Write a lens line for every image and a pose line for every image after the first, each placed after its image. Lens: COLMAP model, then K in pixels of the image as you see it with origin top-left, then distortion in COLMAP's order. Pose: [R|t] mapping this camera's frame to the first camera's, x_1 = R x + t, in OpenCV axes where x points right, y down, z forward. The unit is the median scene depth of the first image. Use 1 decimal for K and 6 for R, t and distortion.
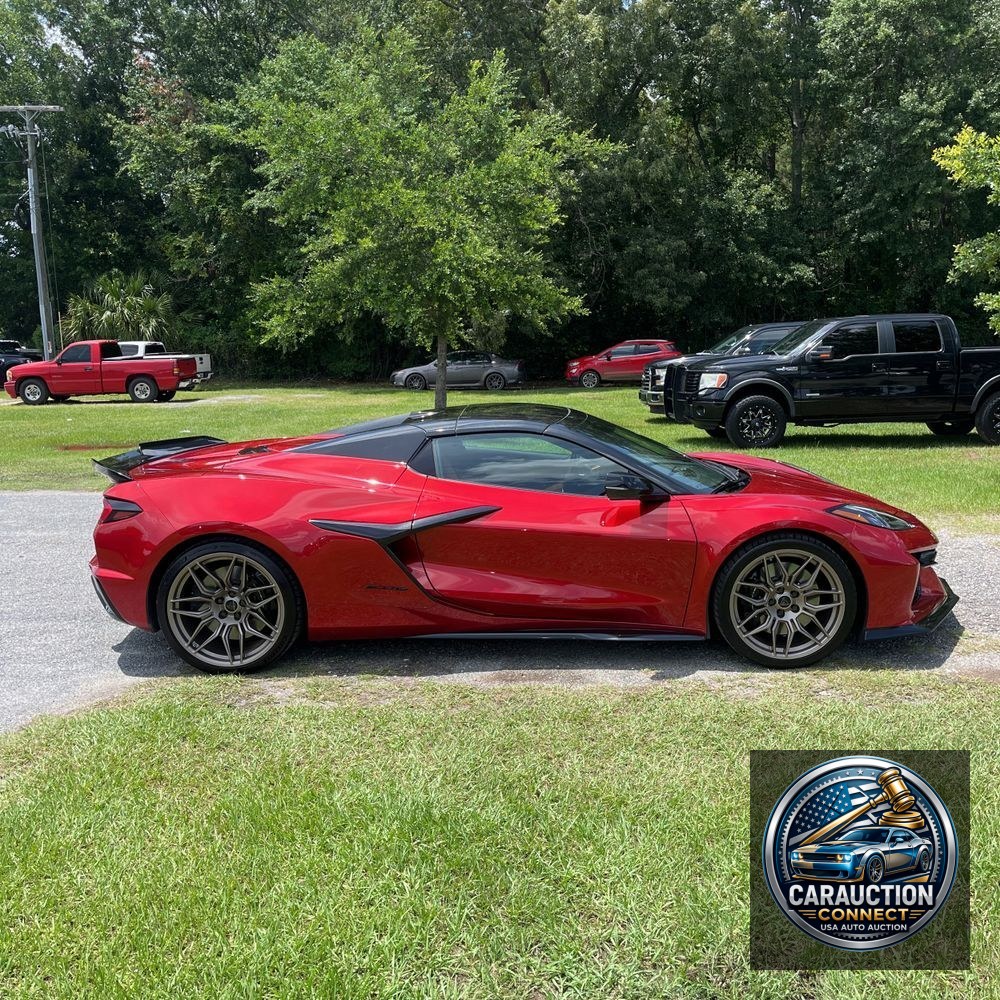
lens RADIAL K [[1016.6, 0, 492.8], [0, 1016.6, 493.3], [0, 0, 1]] dist [0.014208, 0.000000]
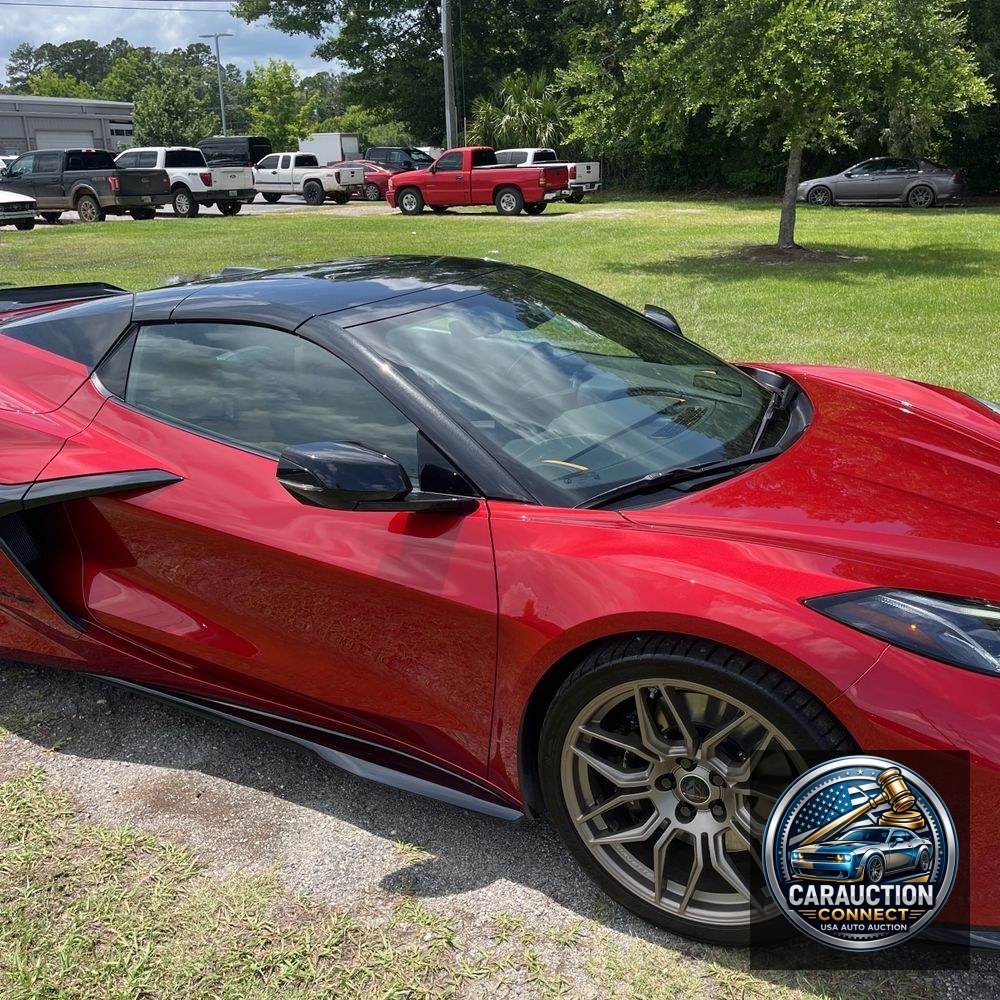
lens RADIAL K [[1016.6, 0, 494.8], [0, 1016.6, 494.5], [0, 0, 1]] dist [0.014208, 0.000000]
pose [[0.905220, 0.132532, -0.403747, 0.063195], [-0.058175, 0.979825, 0.191201, -0.014844], [0.420942, -0.149591, 0.894668, 0.106341]]
